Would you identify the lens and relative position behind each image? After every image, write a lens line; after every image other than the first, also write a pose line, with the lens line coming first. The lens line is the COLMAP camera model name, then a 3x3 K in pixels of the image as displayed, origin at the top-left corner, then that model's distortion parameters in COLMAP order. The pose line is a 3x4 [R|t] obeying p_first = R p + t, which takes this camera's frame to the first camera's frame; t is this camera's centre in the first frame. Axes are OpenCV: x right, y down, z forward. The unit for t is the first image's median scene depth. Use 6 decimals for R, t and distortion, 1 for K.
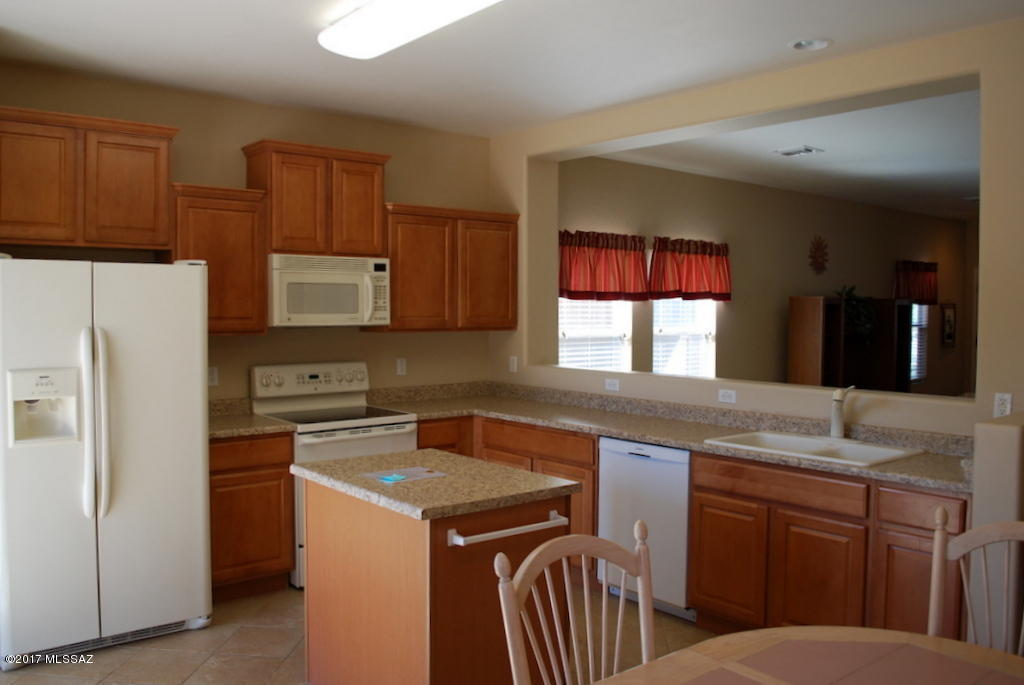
lens RADIAL K [[854.4, 0, 512.0], [0, 854.4, 342.5], [0, 0, 1]] dist [-0.075585, 0.002280]
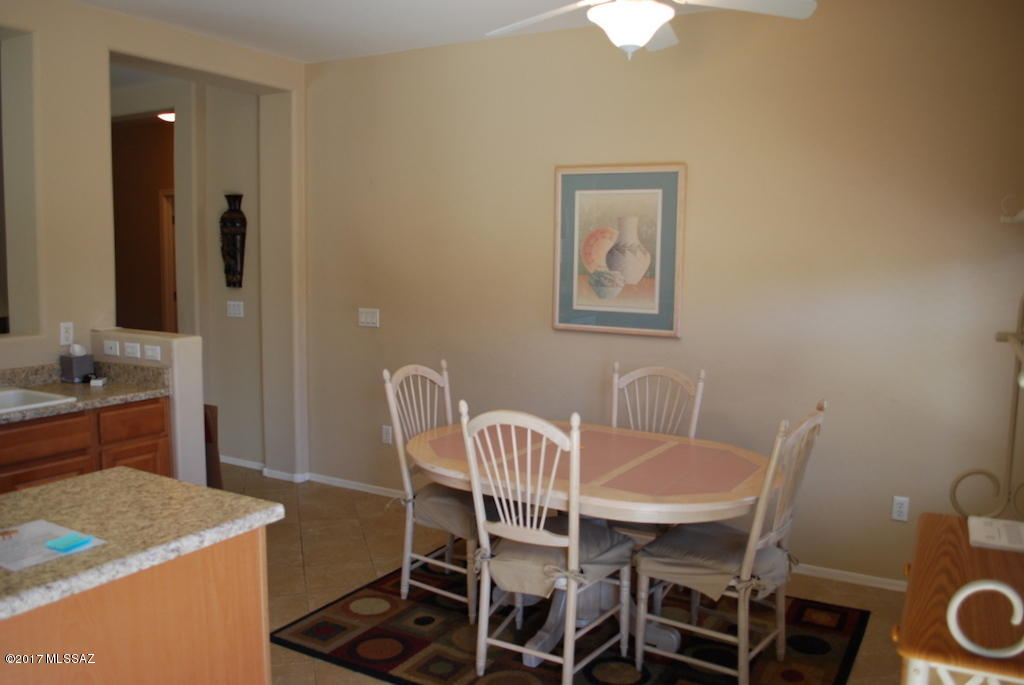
lens RADIAL K [[820.2, 0, 512.0], [0, 820.2, 342.5], [0, 0, 1]] dist [-0.077924, -0.000272]
pose [[-0.350948, -0.110884, 0.929806, -0.471446], [0.024874, 0.991510, 0.127631, -0.027107], [-0.936064, 0.067920, -0.345210, 0.559245]]
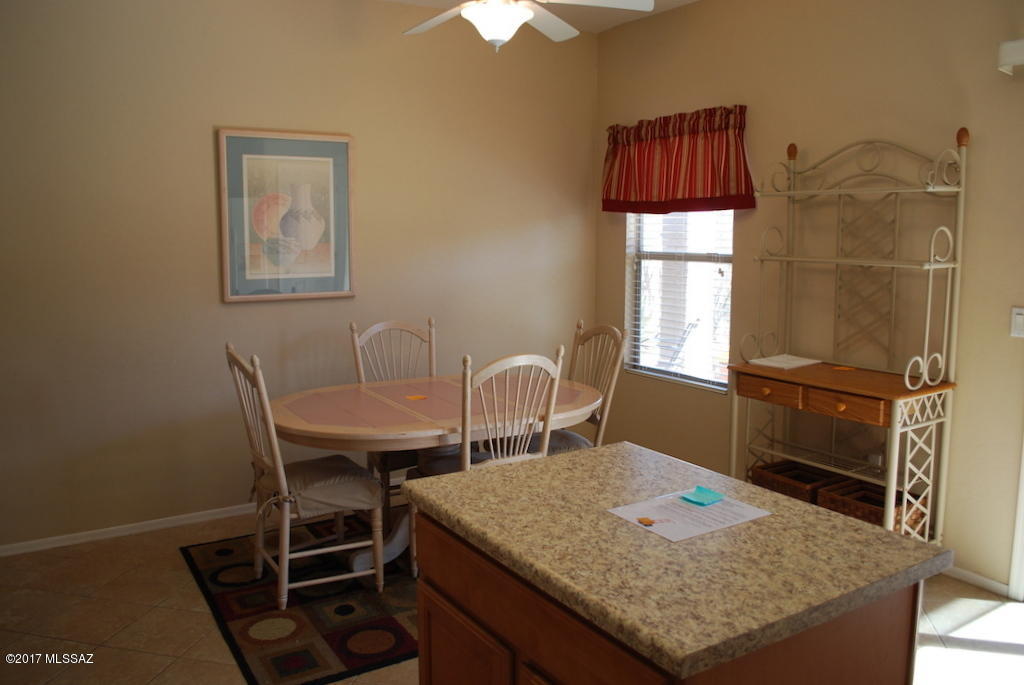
lens RADIAL K [[820.2, 0, 512.0], [0, 820.2, 342.5], [0, 0, 1]] dist [-0.077924, -0.000272]
pose [[-0.990845, -0.018784, 0.133688, -0.052034], [0.005553, 0.983764, 0.179380, -0.032706], [-0.134887, 0.178480, -0.974654, 0.976868]]
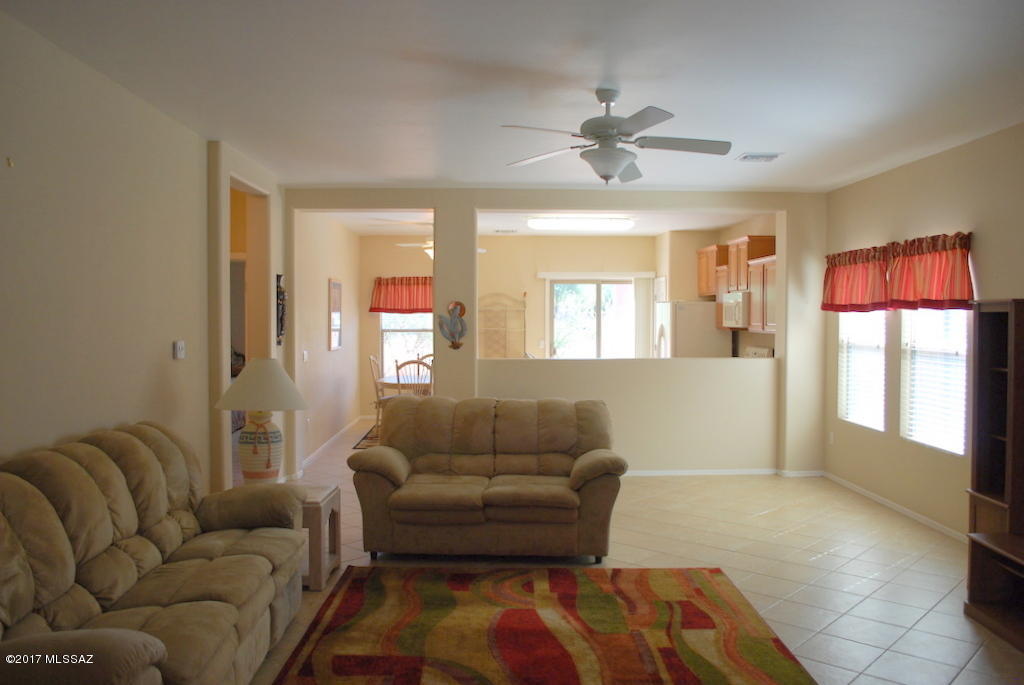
lens RADIAL K [[799.5, 0, 493.2], [0, 799.5, 339.4], [0, 0, 1]] dist [-0.081690, -0.000537]
pose [[-0.644056, 0.019492, -0.764730, 1.556529], [-0.034155, 0.997946, 0.054202, -0.070311], [0.764216, 0.061028, -0.642067, 1.734624]]
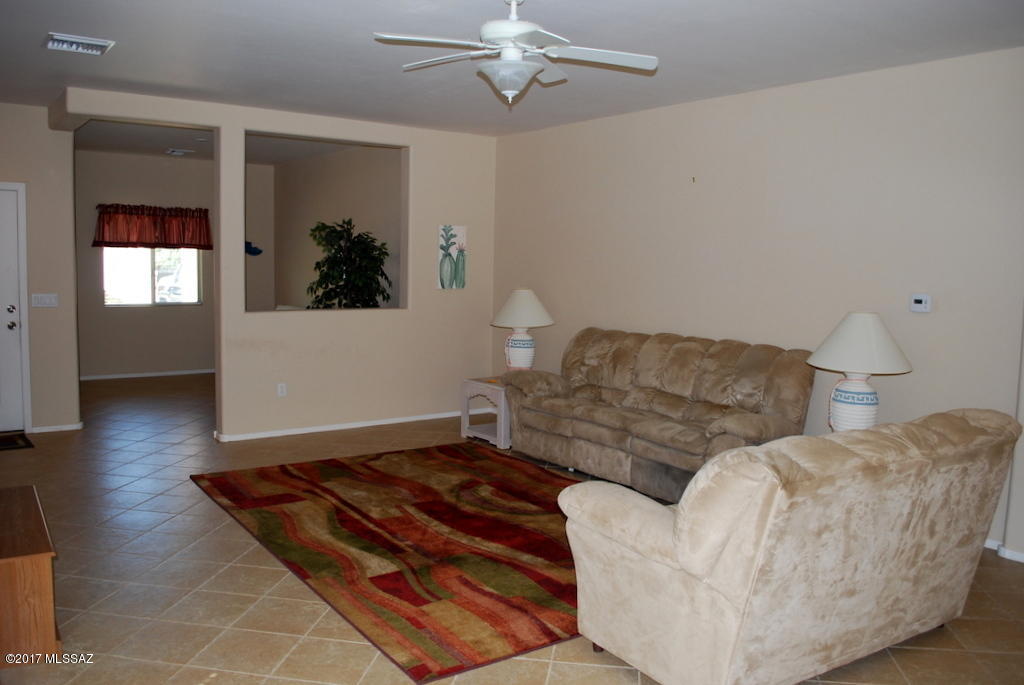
lens RADIAL K [[813.3, 0, 512.0], [0, 813.3, 342.5], [0, 0, 1]] dist [-0.074616, -0.002309]
pose [[0.052777, -0.101219, 0.993463, 0.125443], [0.022078, 0.994725, 0.100175, -0.050516], [-0.998362, 0.016646, 0.054733, 1.250751]]
